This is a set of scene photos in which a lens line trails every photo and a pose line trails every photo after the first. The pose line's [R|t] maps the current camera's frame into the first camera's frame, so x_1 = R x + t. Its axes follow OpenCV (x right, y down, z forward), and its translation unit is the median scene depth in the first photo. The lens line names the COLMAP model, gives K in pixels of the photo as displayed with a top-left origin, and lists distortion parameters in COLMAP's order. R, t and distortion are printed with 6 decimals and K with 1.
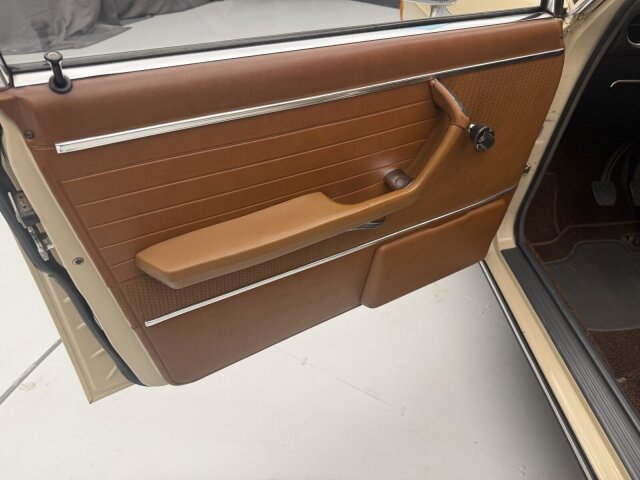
lens RADIAL K [[442.5, 0, 322.5], [0, 442.5, 238.9], [0, 0, 1]] dist [0.095164, -0.136197]
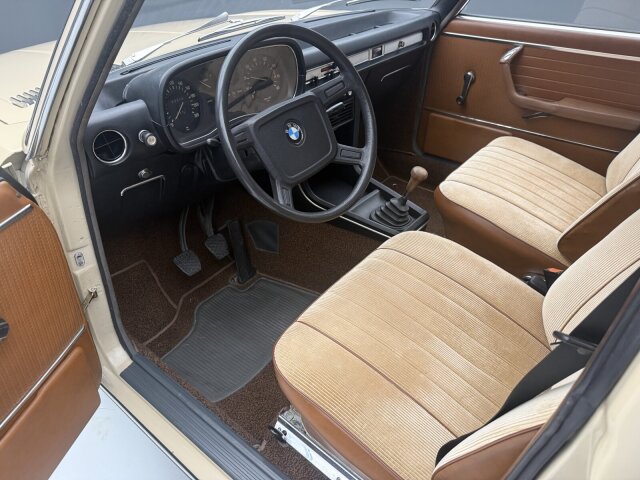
lens RADIAL K [[442.5, 0, 322.5], [0, 442.5, 238.9], [0, 0, 1]] dist [0.095164, -0.136197]
pose [[0.665128, -0.420407, 0.617141, 0.209652], [0.465490, 0.879660, 0.097554, -0.108383], [-0.583887, 0.222387, 0.780782, -0.022032]]
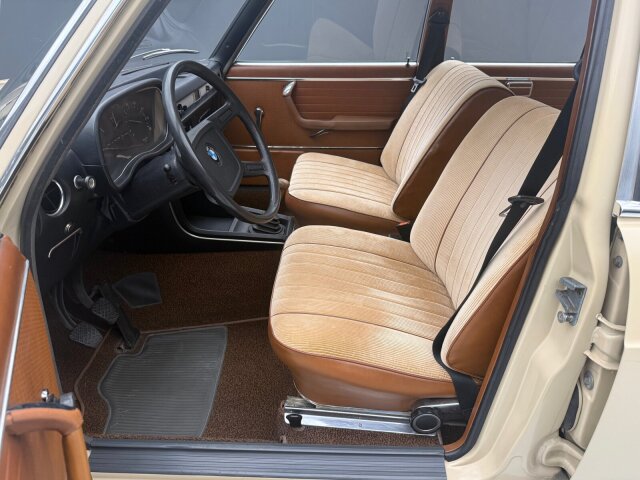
lens RADIAL K [[442.5, 0, 322.5], [0, 442.5, 238.9], [0, 0, 1]] dist [0.095164, -0.136197]
pose [[0.102701, -0.459714, 0.882108, -0.057524], [0.628070, 0.717637, 0.300875, -0.221134], [-0.771350, 0.523126, 0.362435, 0.172414]]
